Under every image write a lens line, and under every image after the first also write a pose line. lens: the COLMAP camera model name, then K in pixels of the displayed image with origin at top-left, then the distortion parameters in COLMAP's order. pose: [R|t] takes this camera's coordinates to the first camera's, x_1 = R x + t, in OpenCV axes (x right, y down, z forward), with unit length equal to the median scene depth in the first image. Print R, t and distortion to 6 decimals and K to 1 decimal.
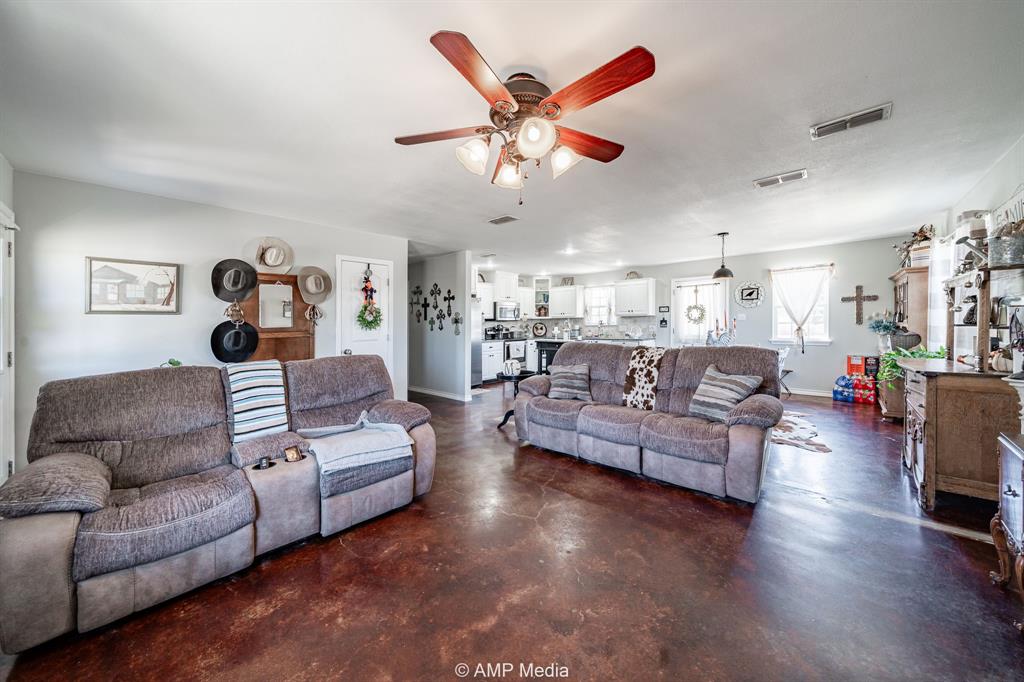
lens RADIAL K [[361.8, 0, 516.4], [0, 361.8, 323.1], [0, 0, 1]] dist [-0.001006, -0.000058]
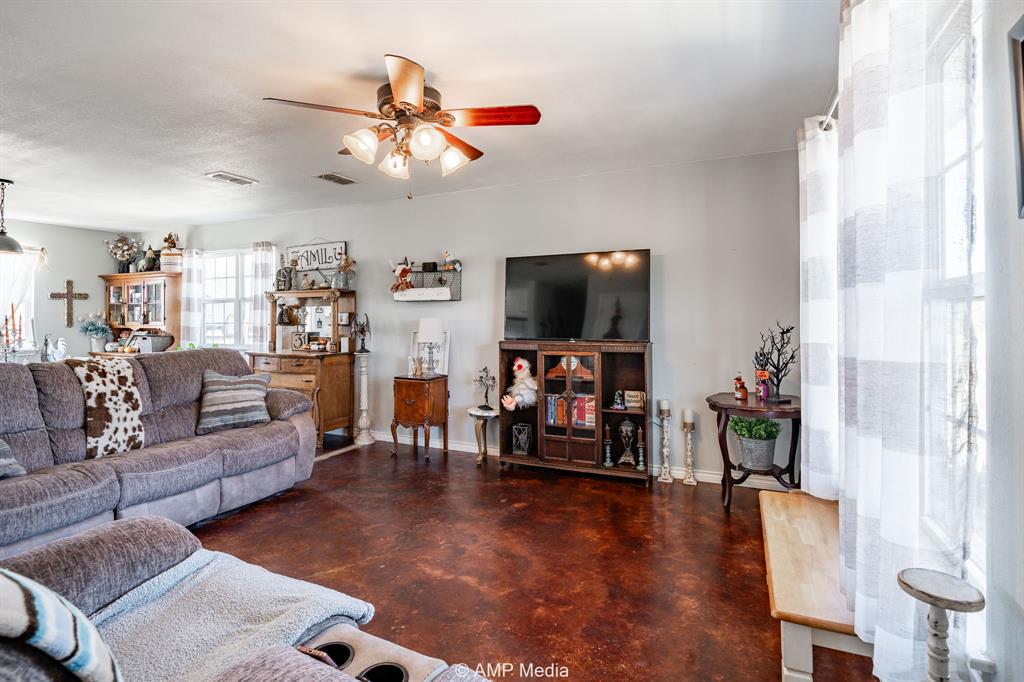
lens RADIAL K [[494.9, 0, 514.2], [0, 494.9, 323.4], [0, 0, 1]] dist [0.000651, -0.000061]
pose [[-0.302274, 0.006840, 0.953197, -0.663927], [0.007126, 0.999963, -0.004916, 0.012603], [-0.953194, 0.005306, -0.302311, 0.546312]]
